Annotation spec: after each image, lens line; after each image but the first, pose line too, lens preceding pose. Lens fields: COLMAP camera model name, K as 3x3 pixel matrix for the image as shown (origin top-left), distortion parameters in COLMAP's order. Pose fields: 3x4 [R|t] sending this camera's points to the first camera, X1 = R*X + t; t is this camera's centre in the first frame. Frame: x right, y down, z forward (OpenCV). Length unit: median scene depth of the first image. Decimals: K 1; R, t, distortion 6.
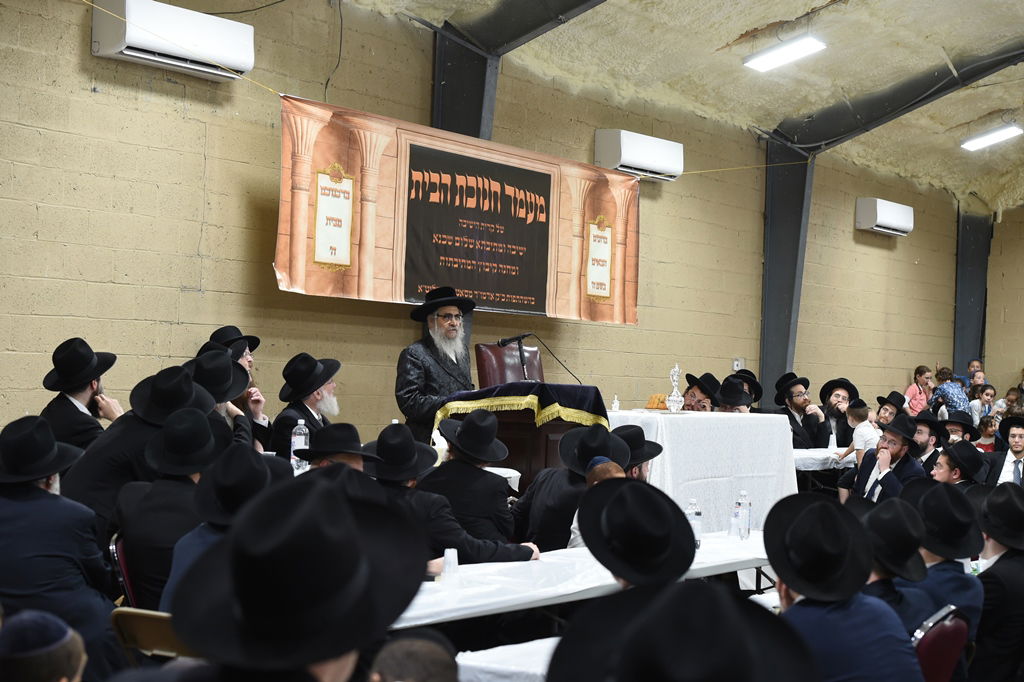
lens RADIAL K [[2036.7, 0, 512.0], [0, 2036.7, 341.0], [0, 0, 1]] dist [-0.079892, -0.138930]
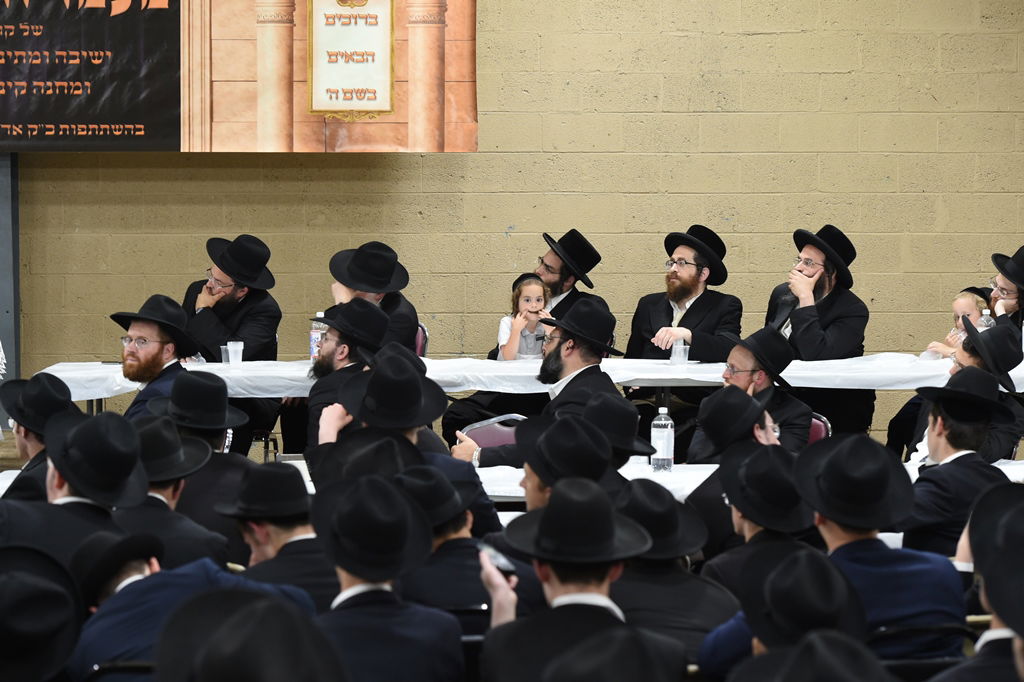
lens RADIAL K [[2834.2, 0, 512.0], [0, 2834.2, 341.0], [0, 0, 1]] dist [-0.018287, -0.200276]
pose [[0.546989, 0.015410, -0.836998, 0.920954], [0.036571, 0.998436, 0.042281, 0.015712], [0.836341, -0.053737, 0.545570, 0.639429]]
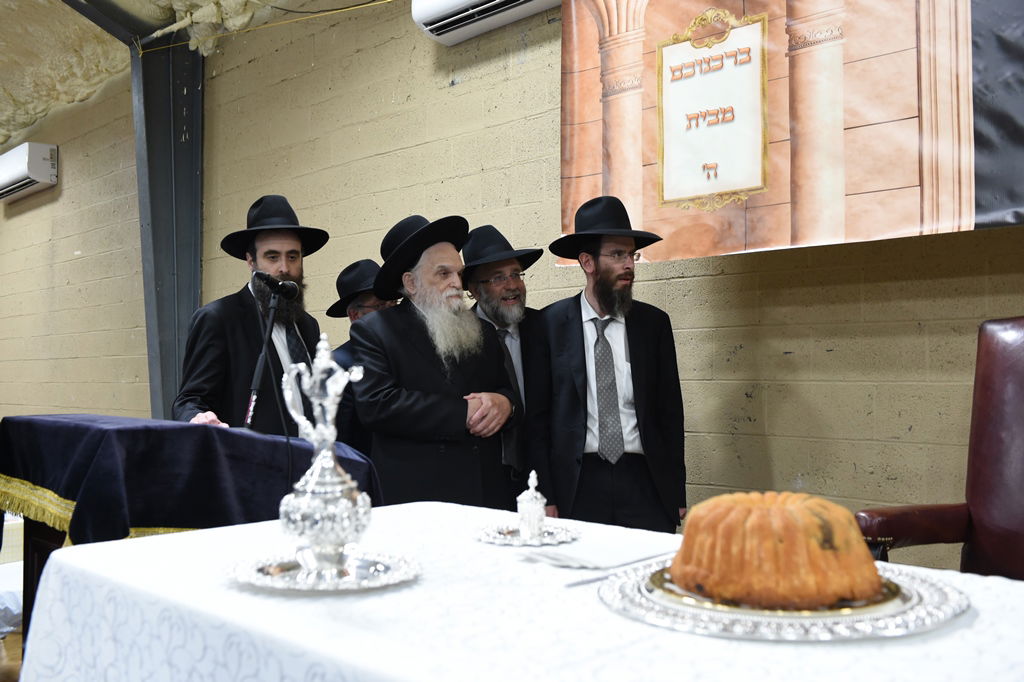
lens RADIAL K [[942.9, 0, 512.0], [0, 942.9, 341.0], [0, 0, 1]] dist [-0.009556, -0.006565]
pose [[-0.224764, -0.076450, -0.971410, 0.149365], [0.008666, 0.996721, -0.080447, 0.018455], [0.974375, -0.026500, -0.223365, 0.920597]]
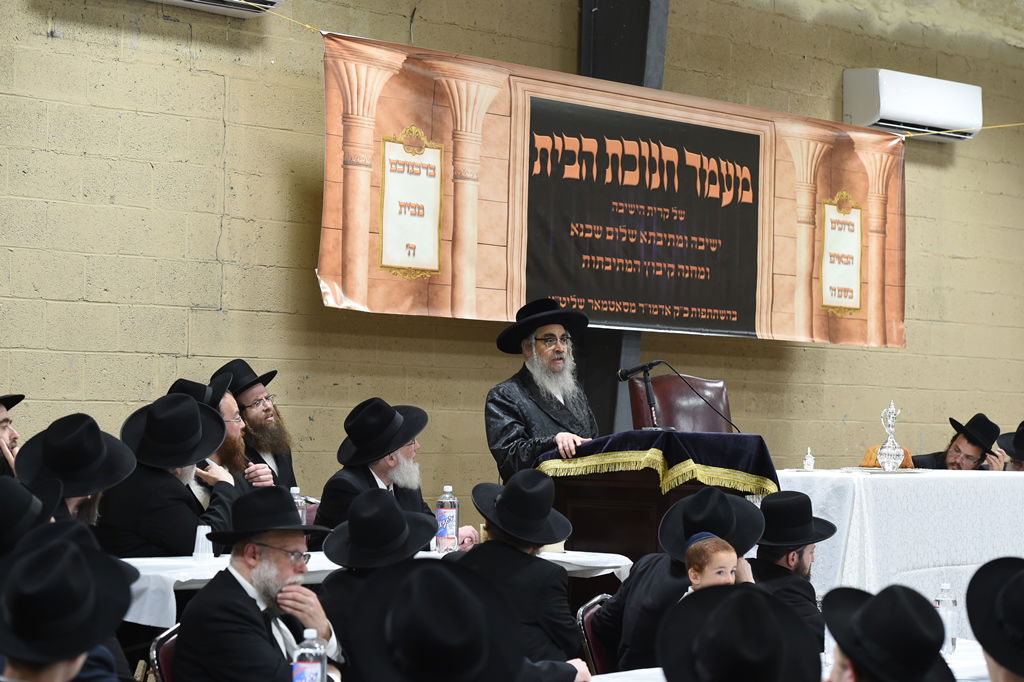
lens RADIAL K [[2858.9, 0, 512.0], [0, 2858.9, 341.0], [0, 0, 1]] dist [-0.085818, -0.091157]
pose [[0.988955, -0.019282, -0.146955, 0.085146], [0.017142, 0.999728, -0.015816, 0.003426], [0.147220, 0.013122, 0.989017, 0.017946]]
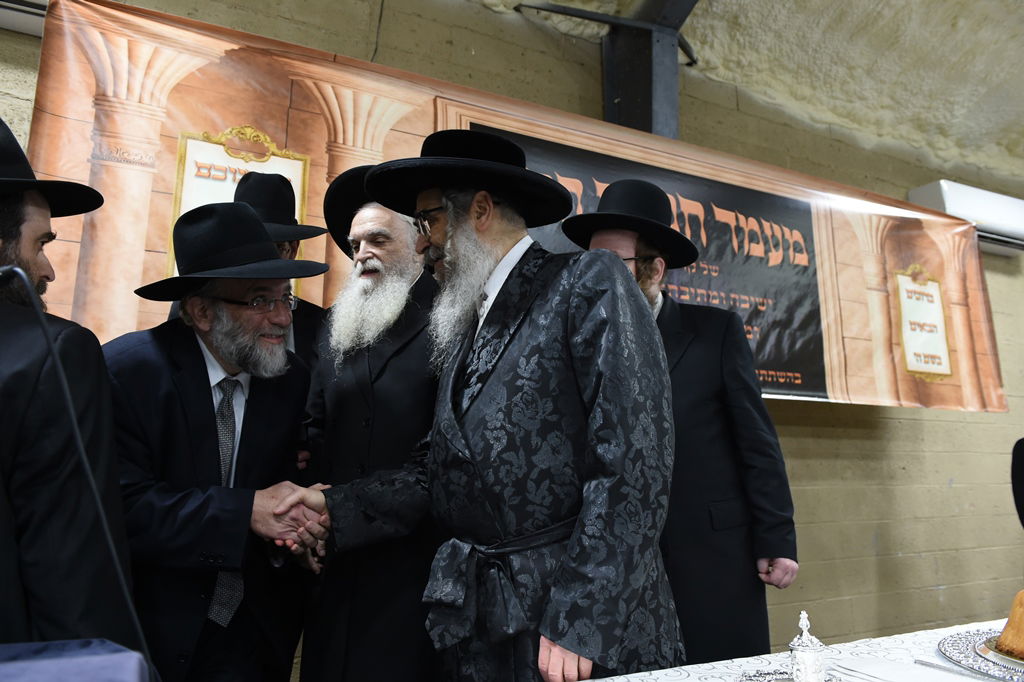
lens RADIAL K [[691.7, 0, 512.0], [0, 691.7, 341.0], [0, 0, 1]] dist [-0.016421, 0.000396]
pose [[0.824453, -0.151098, -0.545387, 0.062747], [0.044878, 0.978120, -0.203144, 0.010848], [0.564149, 0.143007, 0.813194, 0.821721]]
